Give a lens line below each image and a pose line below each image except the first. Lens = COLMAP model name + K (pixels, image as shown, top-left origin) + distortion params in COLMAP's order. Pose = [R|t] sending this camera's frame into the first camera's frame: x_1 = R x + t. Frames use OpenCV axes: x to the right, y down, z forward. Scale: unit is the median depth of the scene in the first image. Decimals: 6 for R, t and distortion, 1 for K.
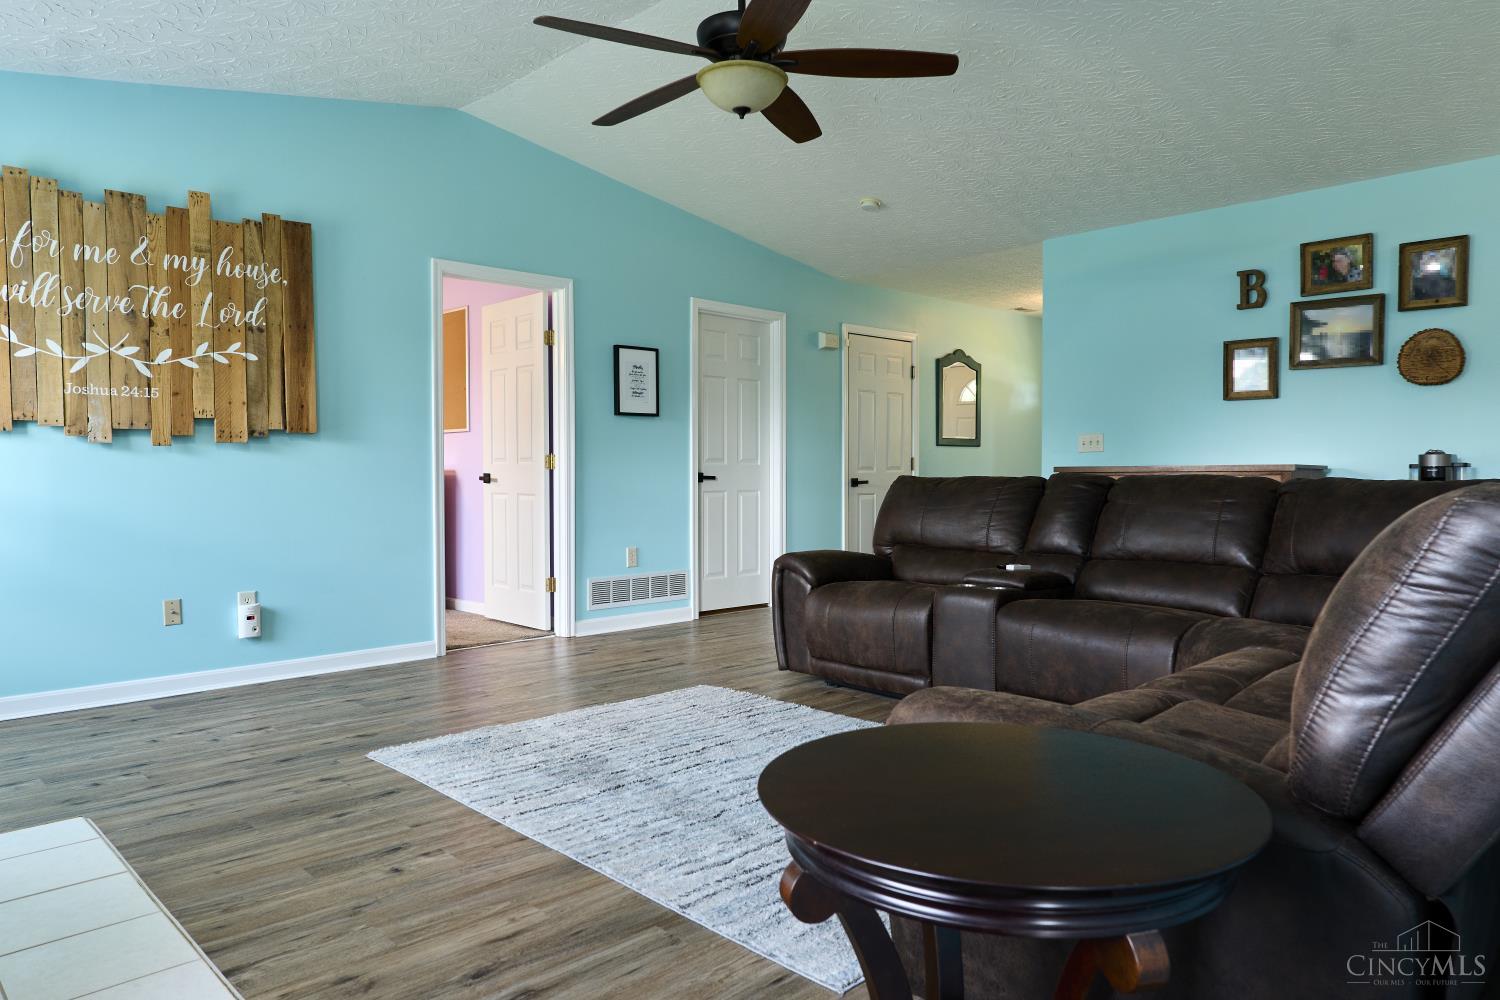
lens RADIAL K [[1008.4, 0, 750.0], [0, 1008.4, 500.0], [0, 0, 1]] dist [-0.005178, -0.000061]
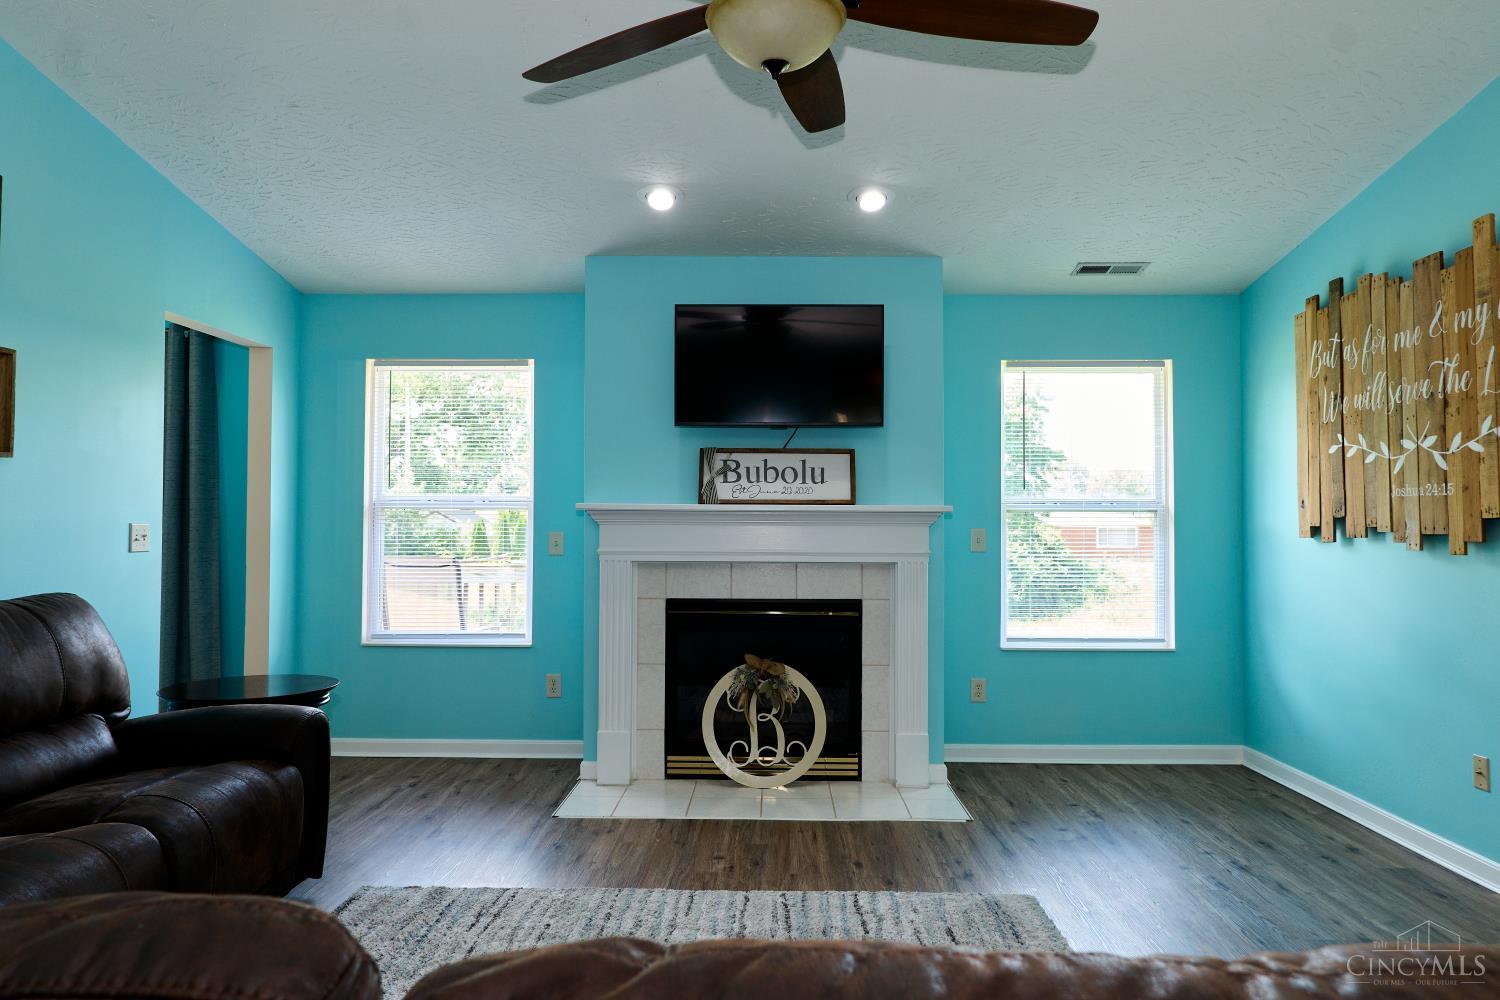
lens RADIAL K [[1013.6, 0, 756.5], [0, 1013.6, 511.5], [0, 0, 1]] dist [-0.000250, 0.001930]
pose [[-0.706407, -0.007991, -0.707761, 0.372378], [-0.020862, 0.999737, 0.009534, -0.084488], [0.707499, 0.021500, -0.706388, 1.178407]]
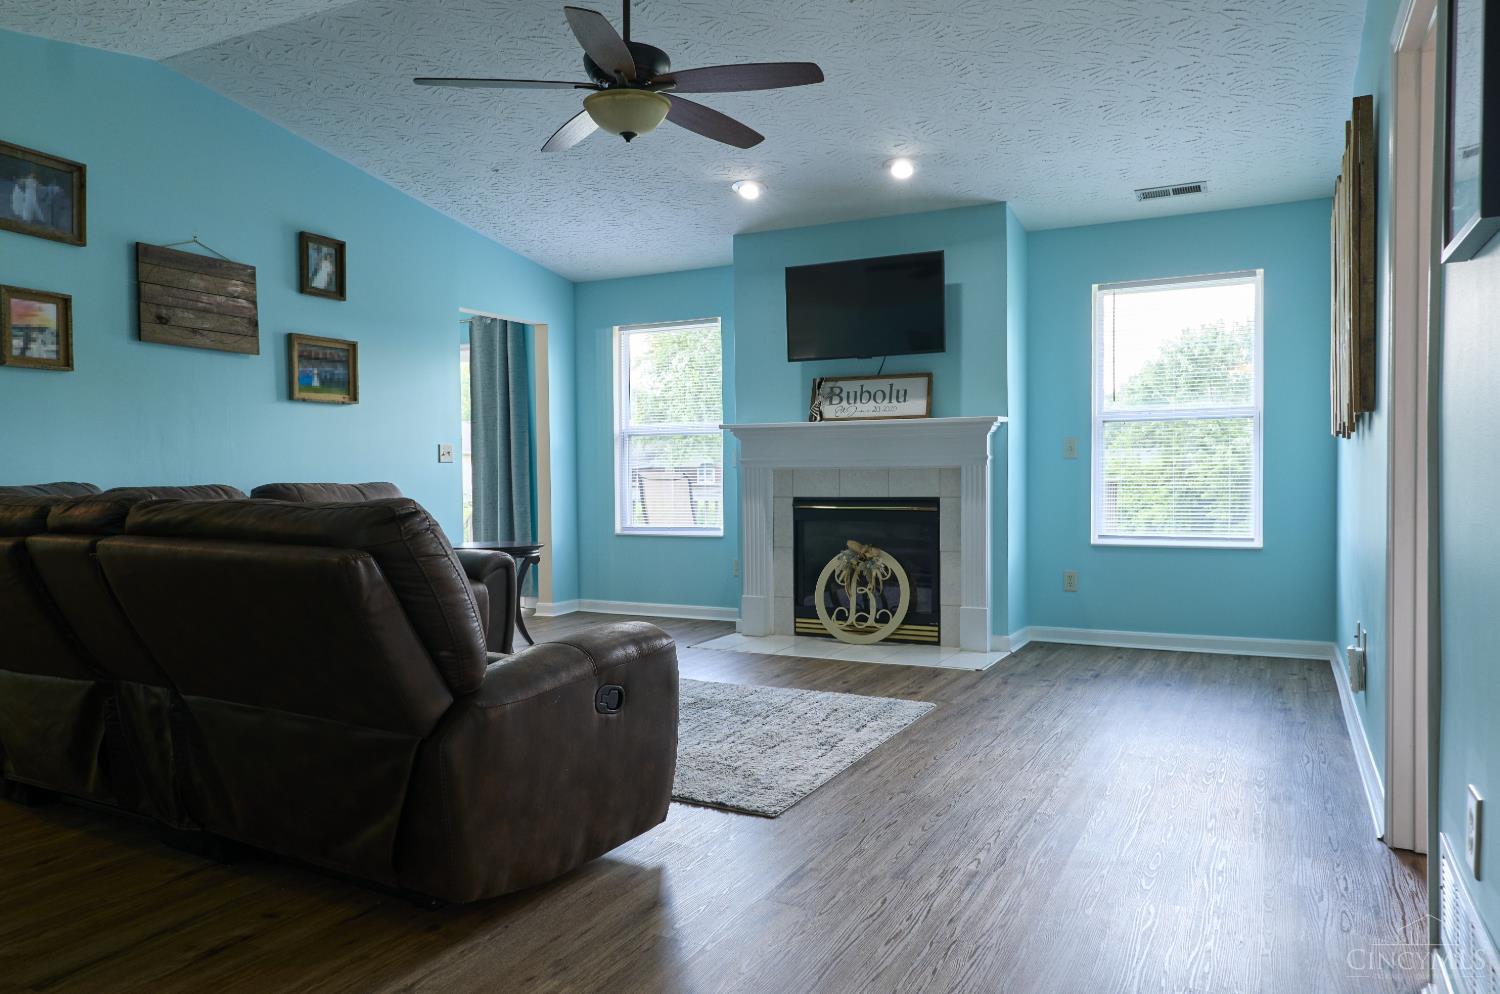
lens RADIAL K [[1013.6, 0, 756.5], [0, 1013.6, 508.5], [0, 0, 1]] dist [-0.000250, 0.001930]
pose [[-0.943501, 0.025829, -0.330362, 0.178166], [0.005117, 0.997974, 0.063410, -0.051438], [0.331330, 0.058137, -0.941722, 1.660941]]
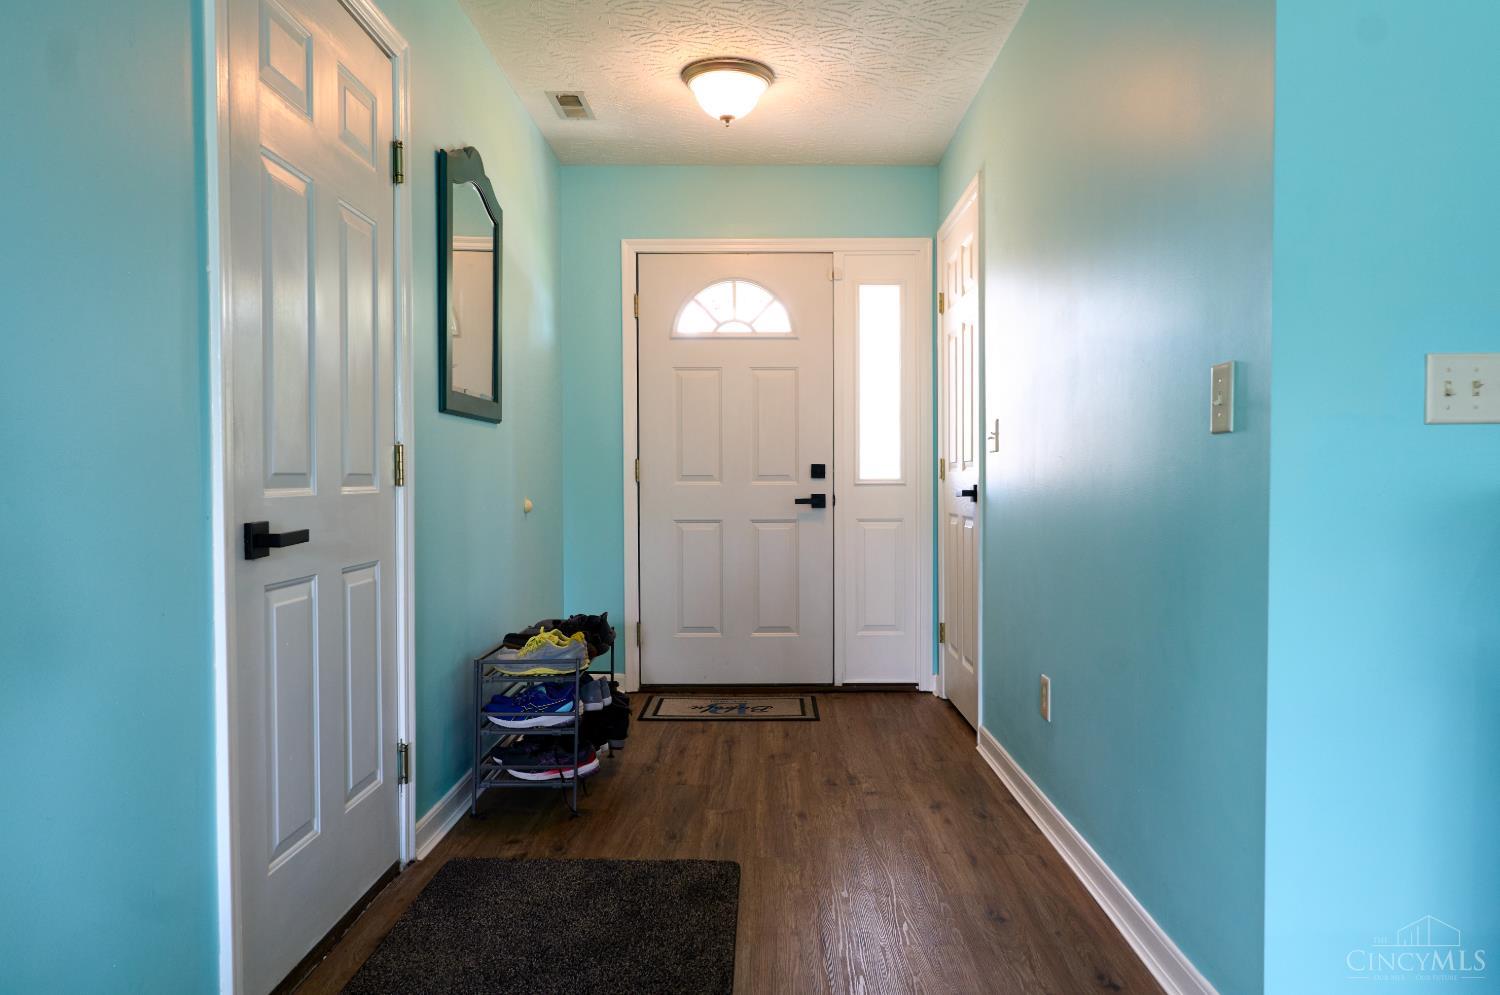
lens RADIAL K [[1013.6, 0, 756.5], [0, 1013.6, 509.0], [0, 0, 1]] dist [-0.000250, 0.001930]
pose [[0.696644, -0.019424, 0.717154, 0.030268], [0.018477, 0.999788, 0.009130, -0.043247], [-0.717179, 0.006890, 0.696855, 1.333184]]
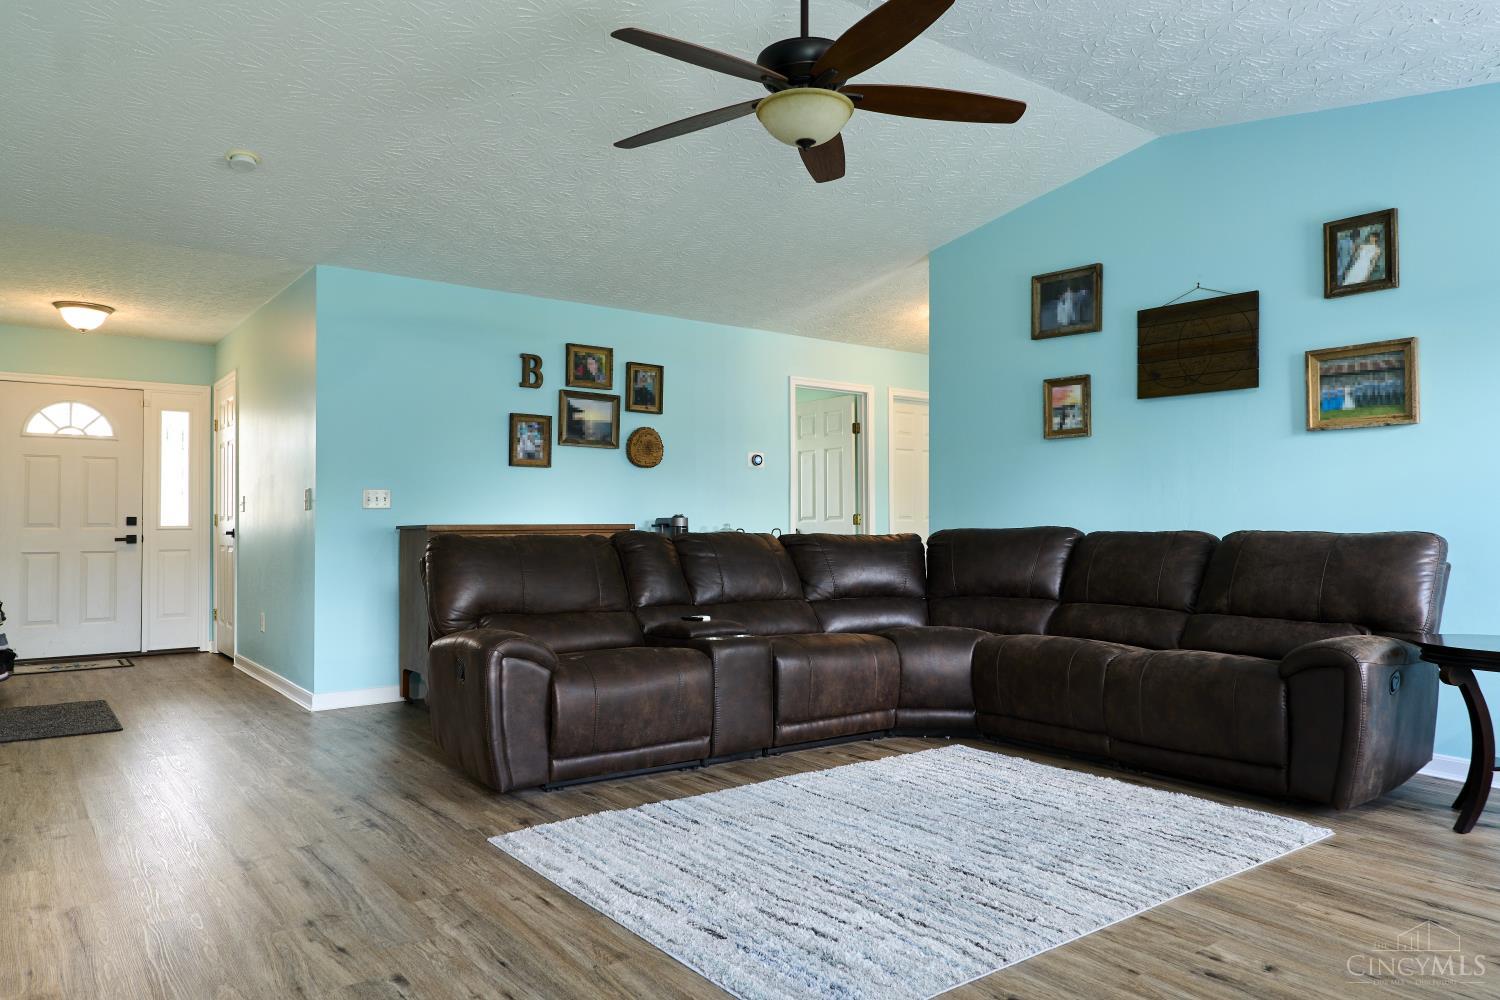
lens RADIAL K [[996.9, 0, 755.9], [0, 996.9, 501.3], [0, 0, 1]] dist [-0.001734, 0.006966]
pose [[0.110638, 0.026713, 0.993502, -0.748020], [0.029240, 0.999119, -0.030120, -0.023104], [-0.993431, 0.032382, 0.109760, 0.770804]]
